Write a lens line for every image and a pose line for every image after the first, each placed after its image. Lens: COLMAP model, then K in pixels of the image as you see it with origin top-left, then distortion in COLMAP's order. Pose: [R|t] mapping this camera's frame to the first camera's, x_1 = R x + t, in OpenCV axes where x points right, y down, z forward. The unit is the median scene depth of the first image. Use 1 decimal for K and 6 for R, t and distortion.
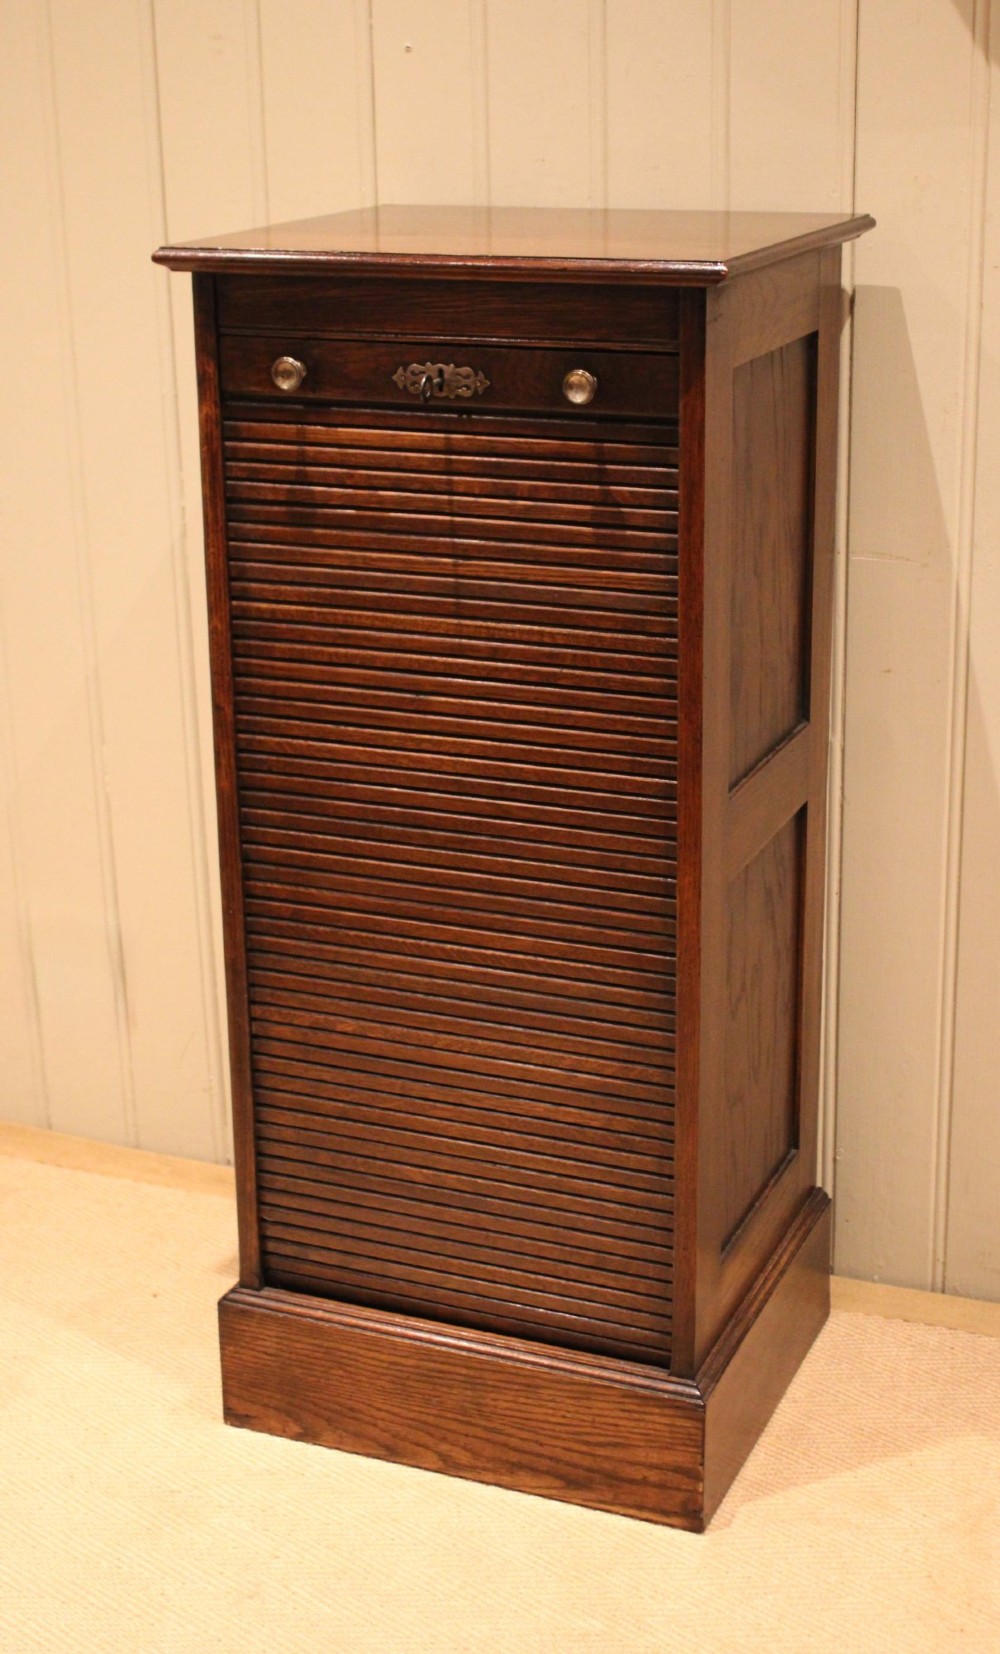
lens RADIAL K [[2519.0, 0, 500.0], [0, 2519.0, 827.0], [0, 0, 1]] dist [-0.001311, -0.111095]
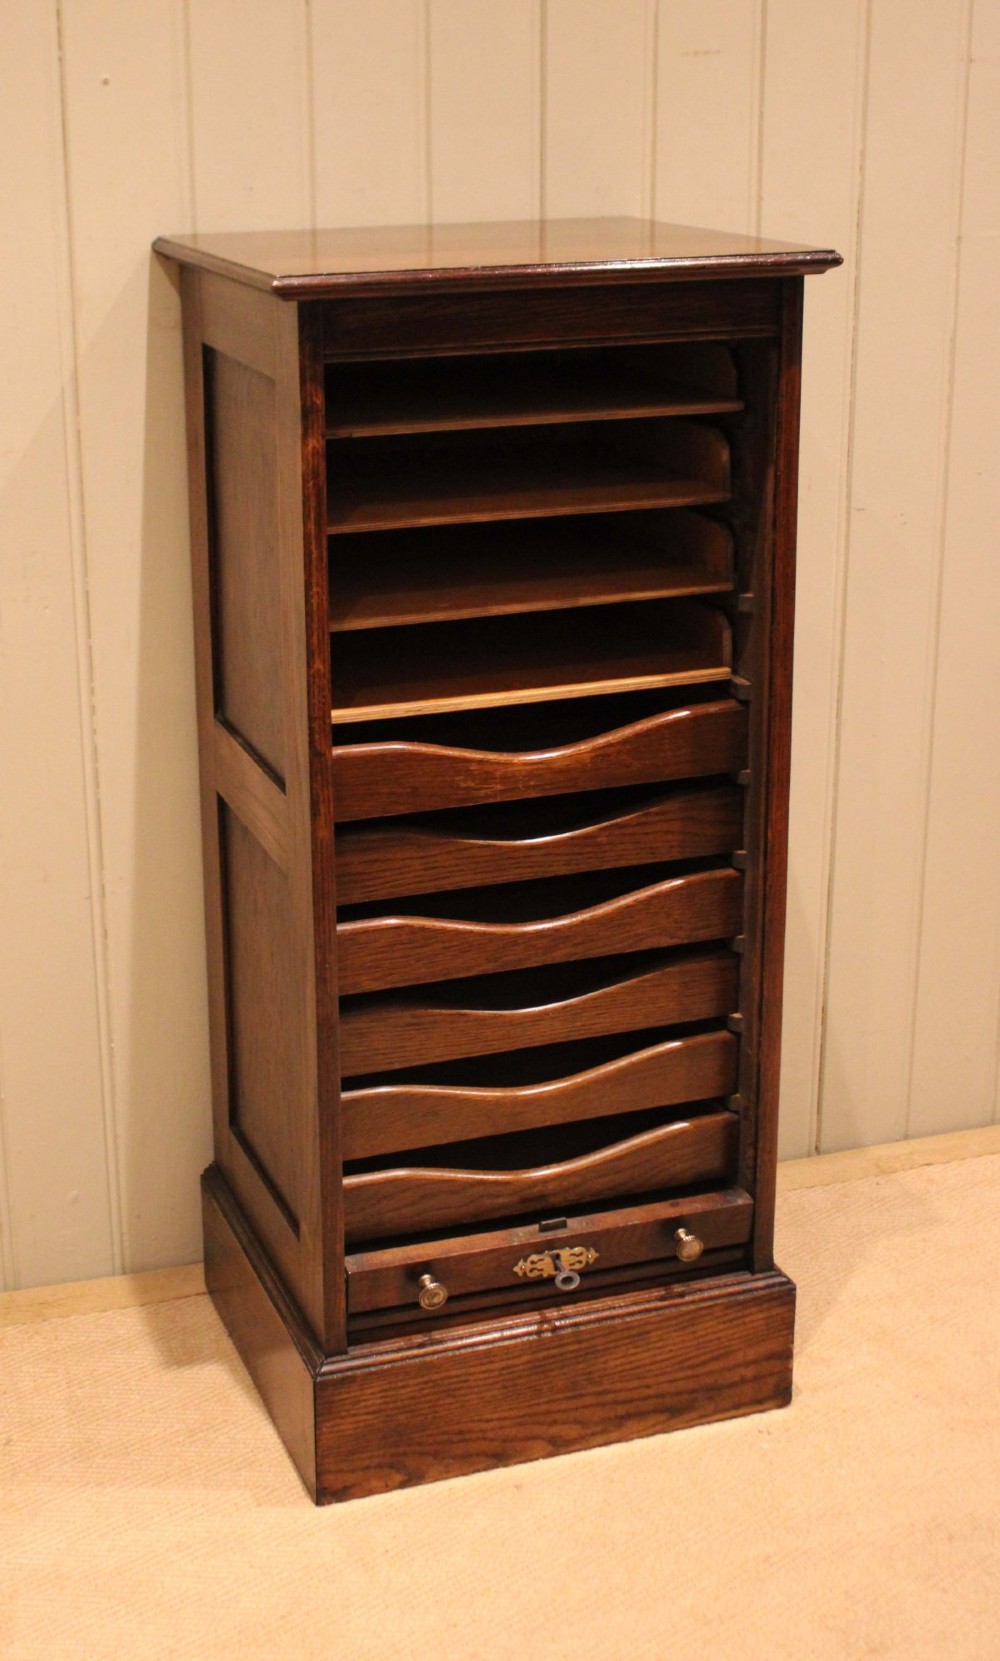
lens RADIAL K [[2255.2, 0, 439.5], [0, 2255.2, 709.3], [0, 0, 1]] dist [-0.020150, -0.054168]
pose [[0.747425, -0.181430, 0.639092, -0.603581], [0.213443, 0.976565, 0.027610, -0.075717], [-0.629124, 0.115773, 0.768635, 0.305374]]
